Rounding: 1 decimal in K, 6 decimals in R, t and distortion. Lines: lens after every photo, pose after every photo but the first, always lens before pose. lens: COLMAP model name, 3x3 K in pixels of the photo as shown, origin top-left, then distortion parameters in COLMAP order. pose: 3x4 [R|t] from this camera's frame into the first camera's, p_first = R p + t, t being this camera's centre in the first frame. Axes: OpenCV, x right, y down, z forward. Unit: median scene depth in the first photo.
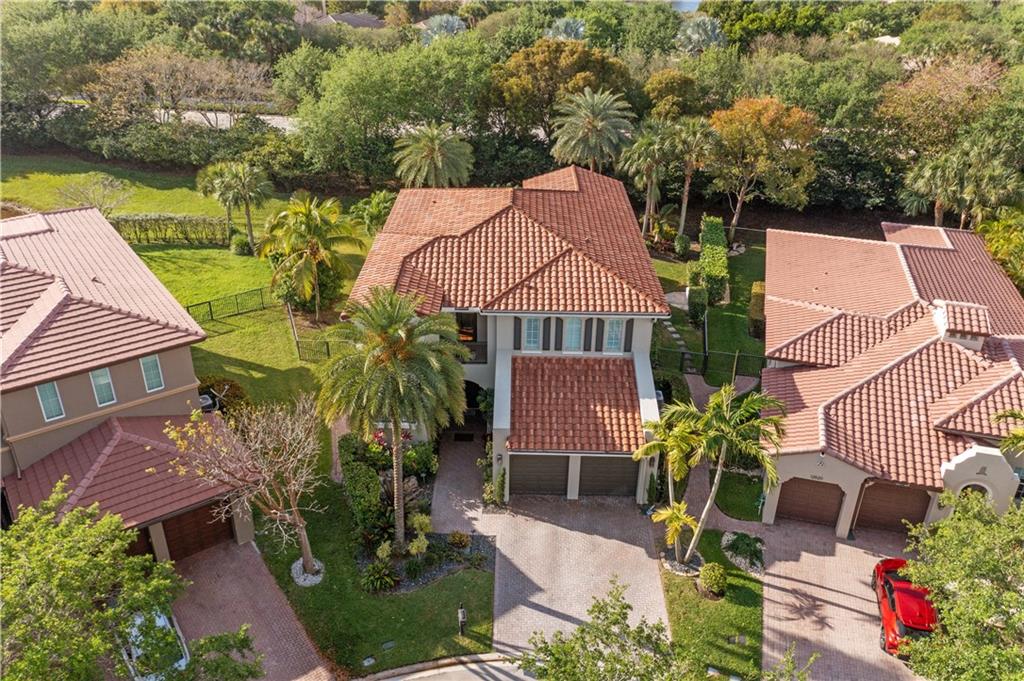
lens RADIAL K [[803.6, 0, 509.6], [0, 803.6, 345.4], [0, 0, 1]] dist [-0.023751, 0.008867]
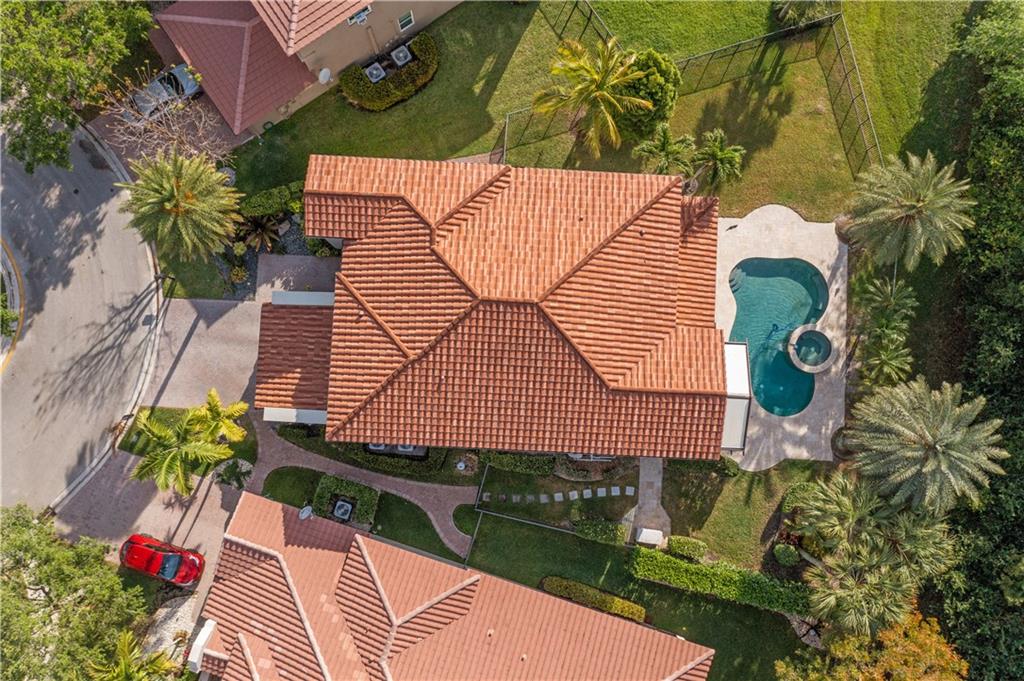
lens RADIAL K [[803.6, 0, 513.6], [0, 803.6, 337.2], [0, 0, 1]] dist [-0.023751, 0.008867]
pose [[-0.036287, 0.995858, -0.083362, 0.138357], [-0.484409, 0.055433, 0.873083, -1.131956], [0.874088, 0.072063, 0.480392, 0.667205]]
